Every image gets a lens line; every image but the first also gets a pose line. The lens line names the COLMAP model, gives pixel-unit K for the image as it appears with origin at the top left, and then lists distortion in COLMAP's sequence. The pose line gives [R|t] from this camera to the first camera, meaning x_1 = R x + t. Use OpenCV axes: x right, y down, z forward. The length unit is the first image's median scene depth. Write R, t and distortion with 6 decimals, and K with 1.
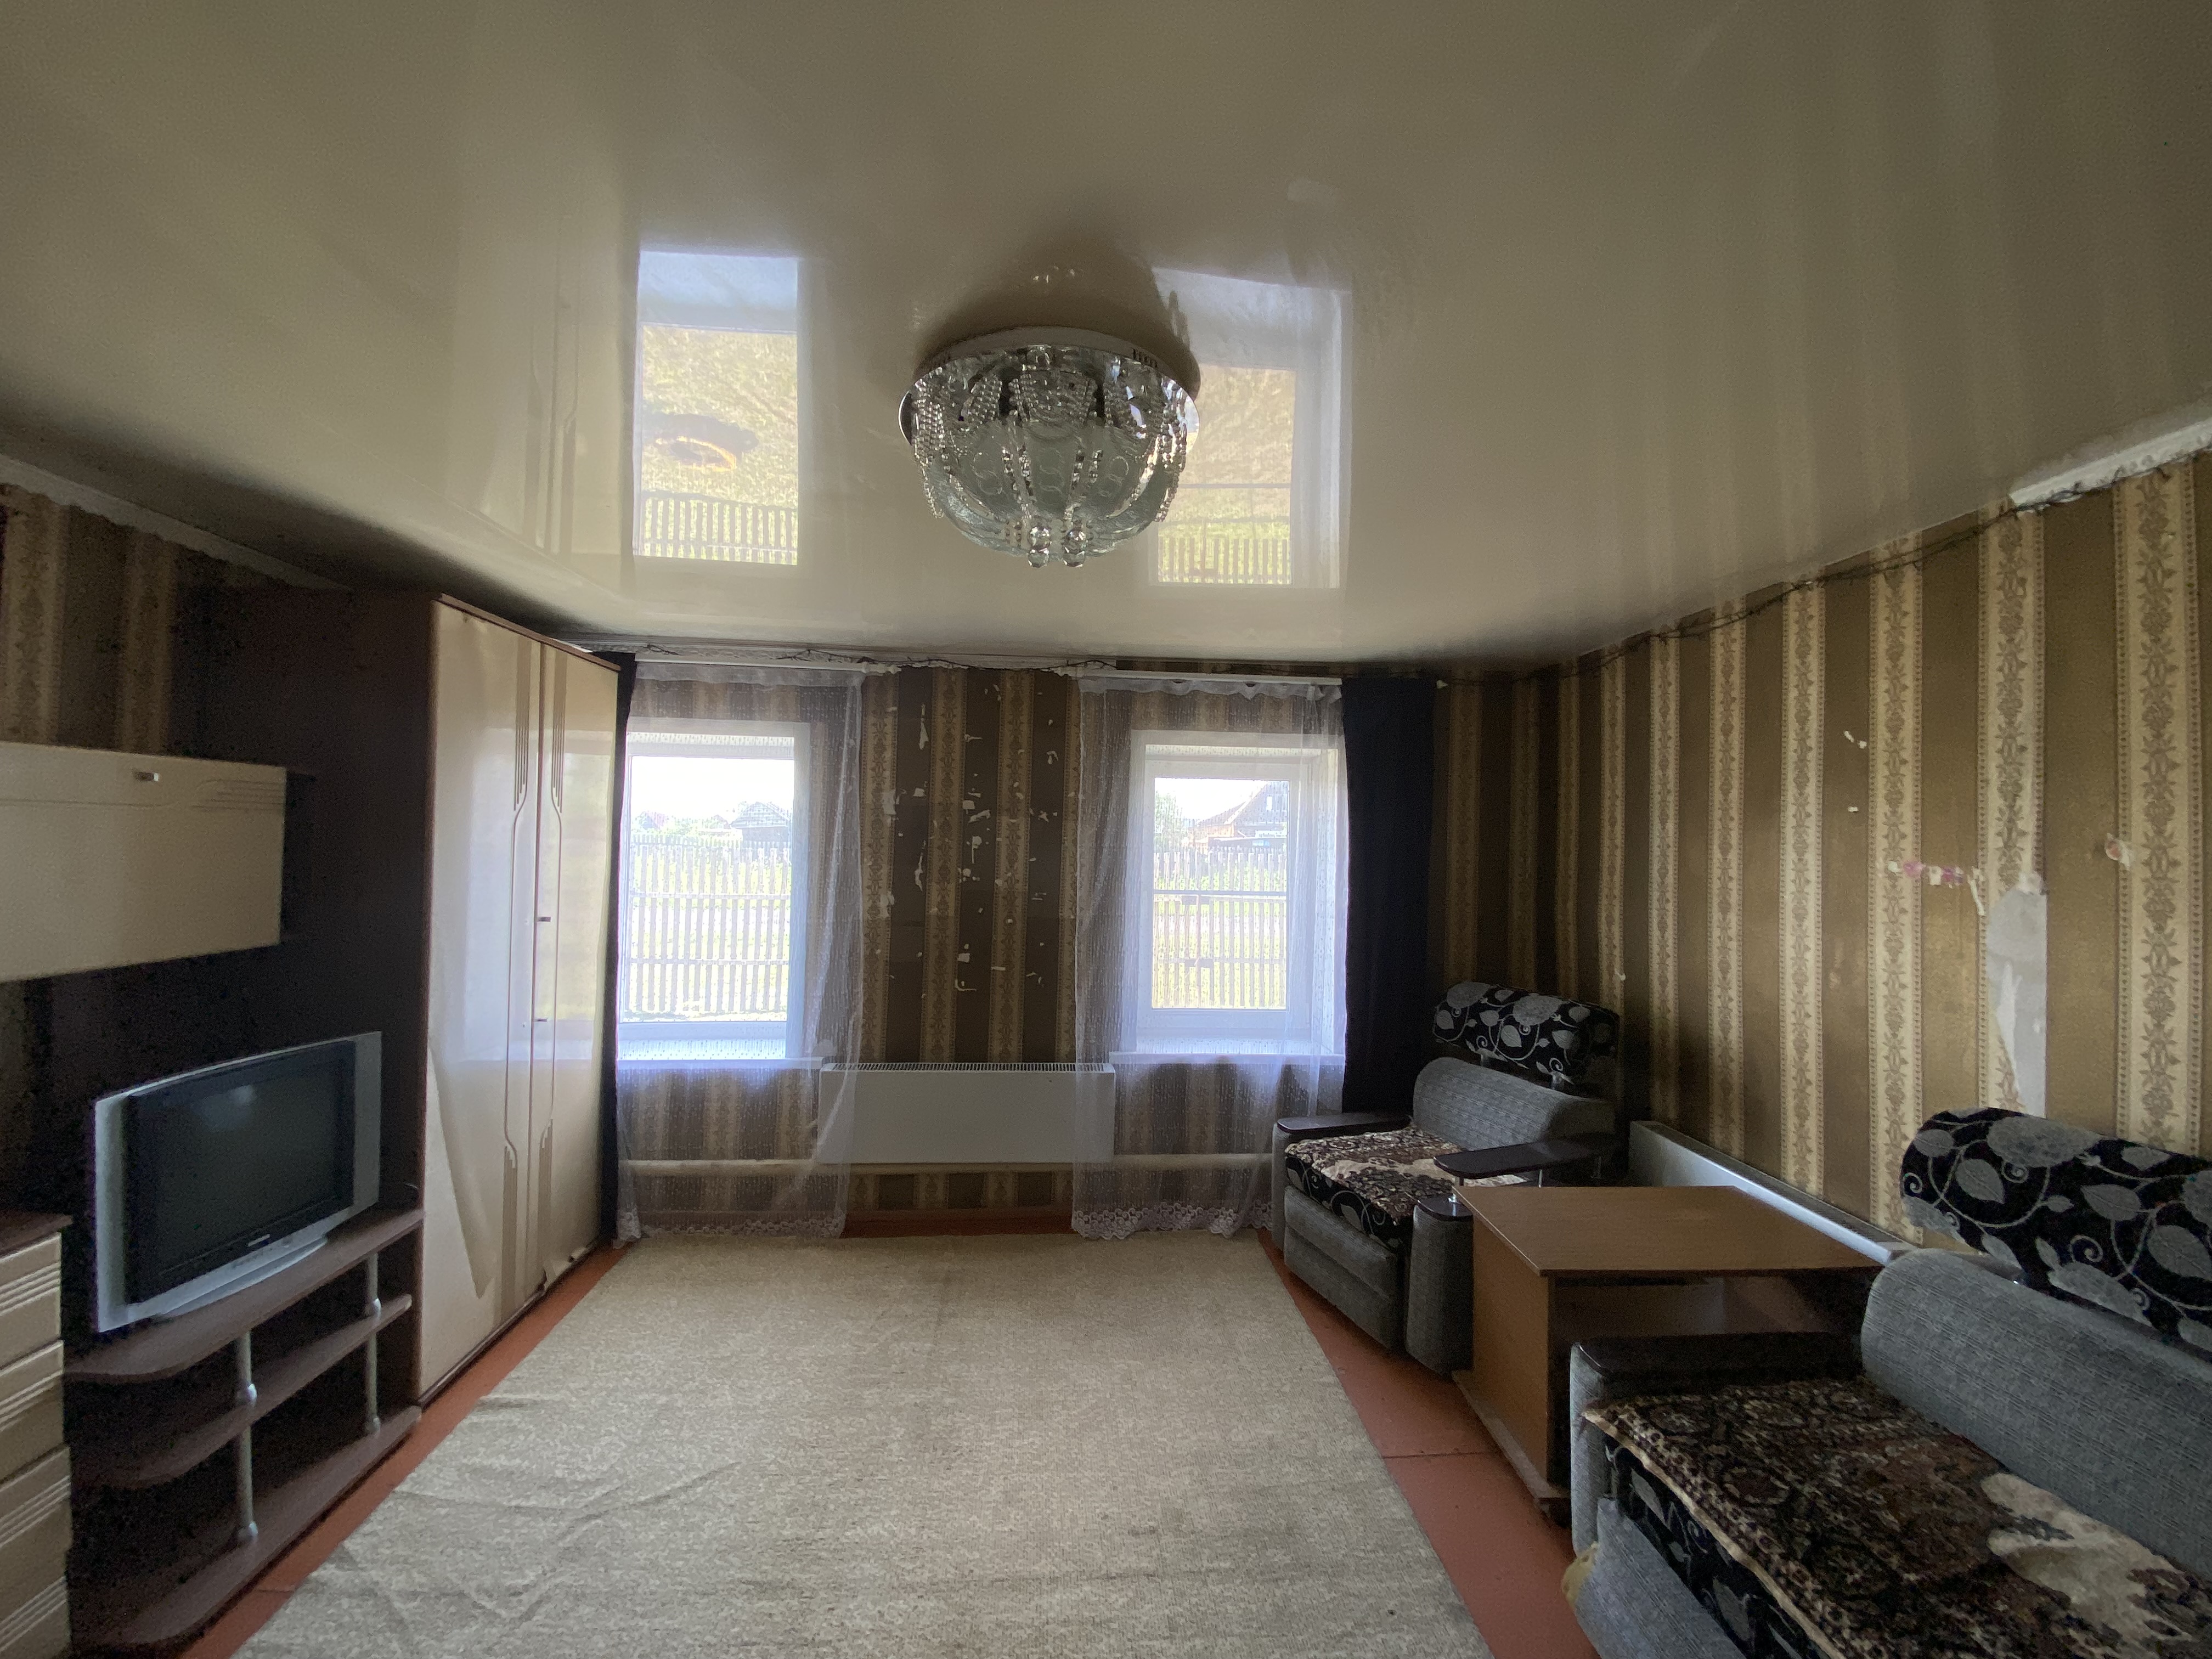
lens RADIAL K [[898.4, 0, 1106.0], [0, 898.4, 829.5], [0, 0, 1]] dist [0.012201, -0.015603]
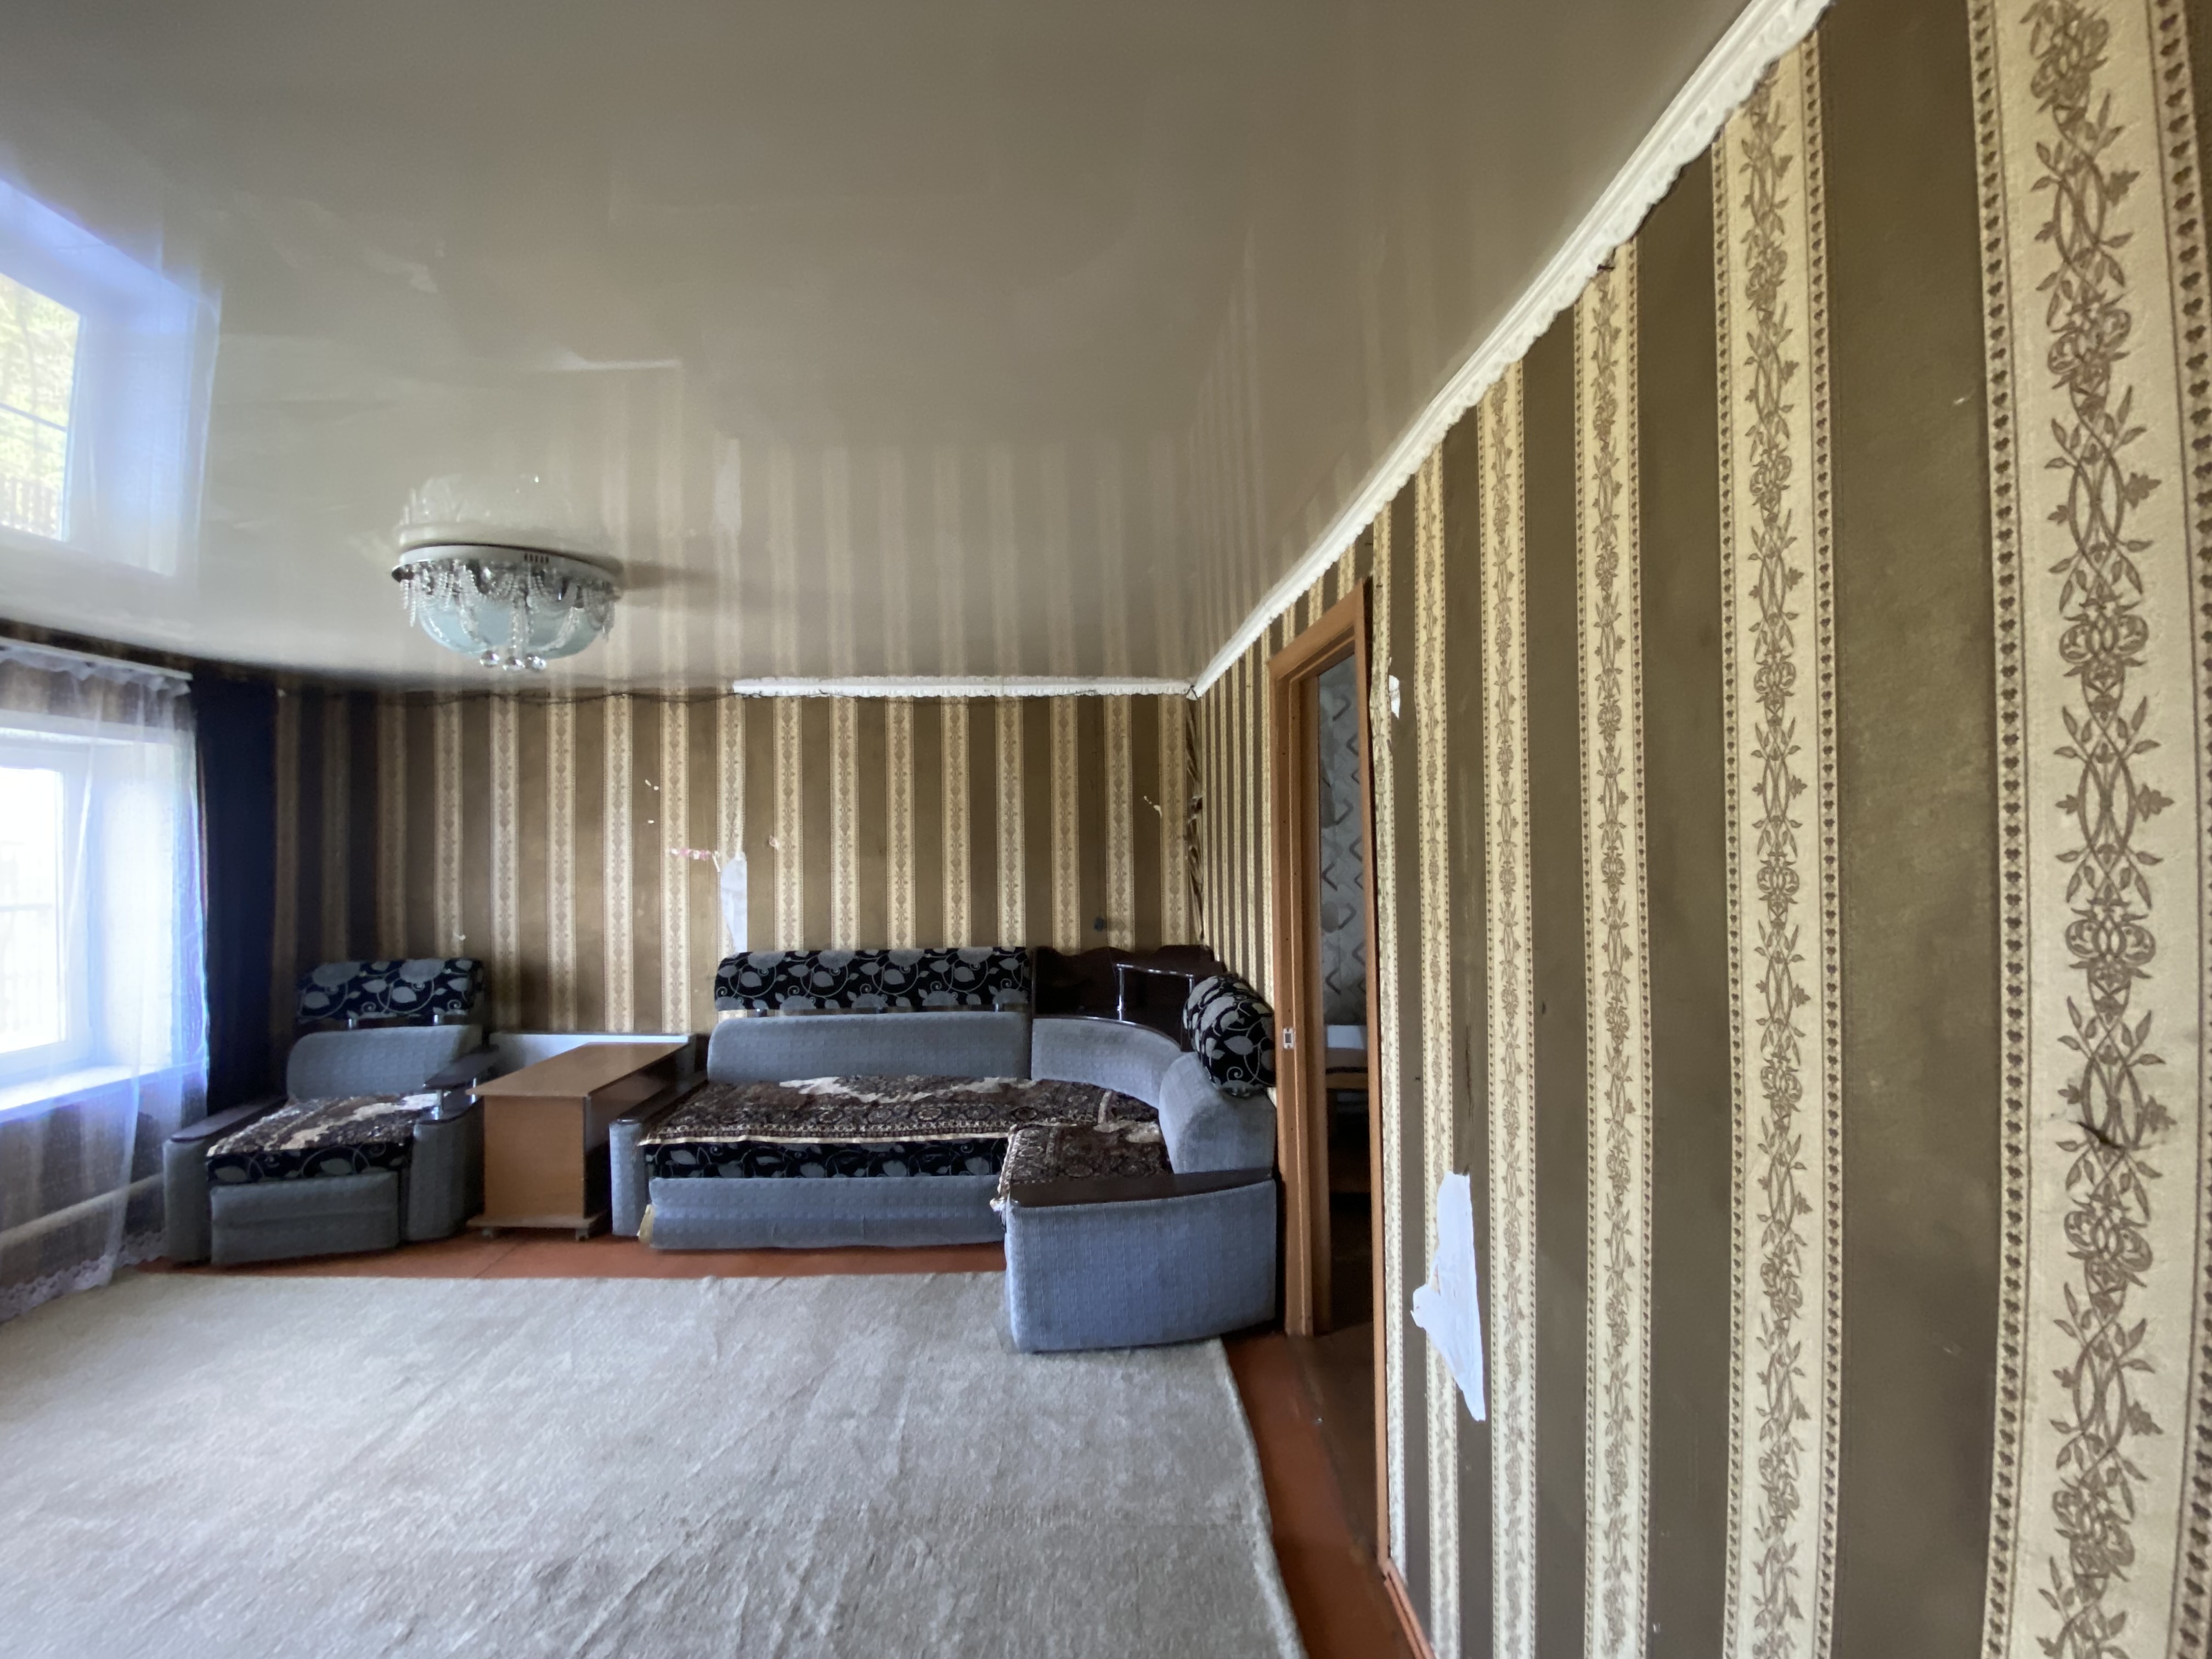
lens RADIAL K [[898.4, 0, 1106.0], [0, 898.4, 829.5], [0, 0, 1]] dist [0.012201, -0.015603]
pose [[0.041384, -0.006221, 0.999124, -0.975859], [-0.014804, 0.999867, 0.006839, -0.031456], [-0.999034, -0.015074, 0.041287, -0.040203]]
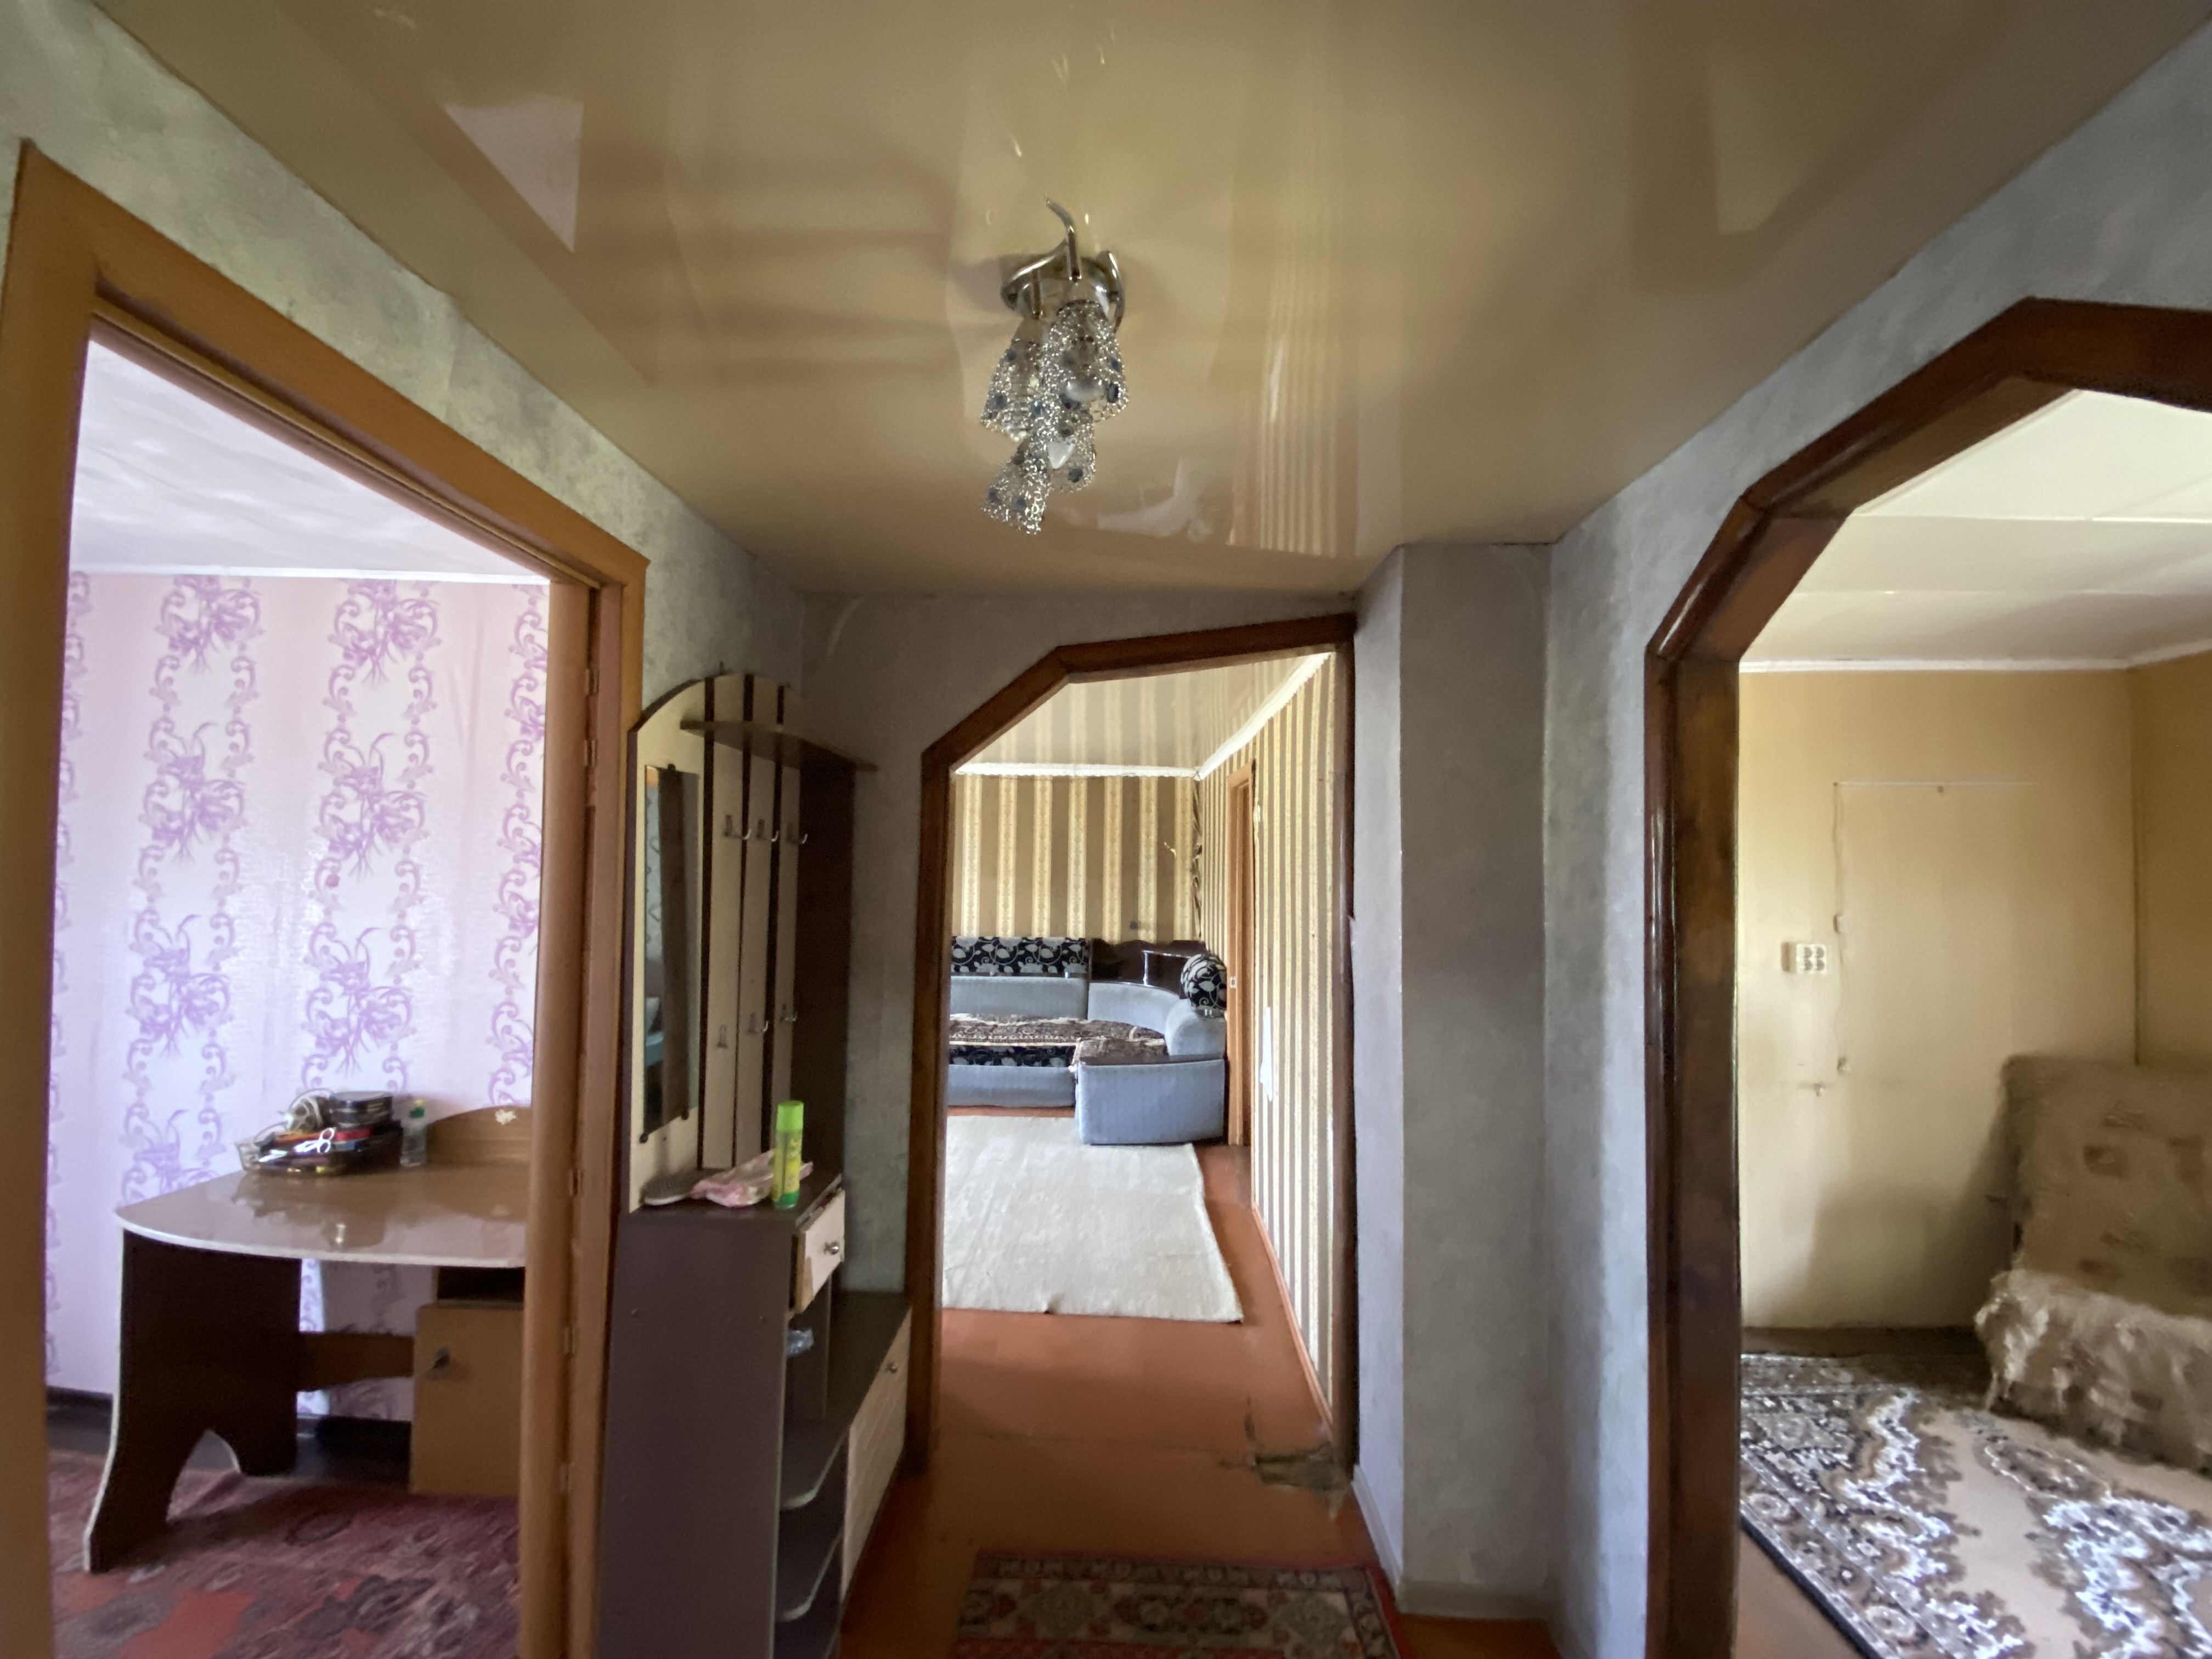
lens RADIAL K [[898.4, 0, 1106.0], [0, 898.4, 829.5], [0, 0, 1]] dist [0.012201, -0.015603]
pose [[0.086214, 0.025885, 0.995940, -1.969173], [-0.040159, 0.998940, -0.022487, -0.059392], [-0.995467, -0.038058, 0.087162, -0.103238]]
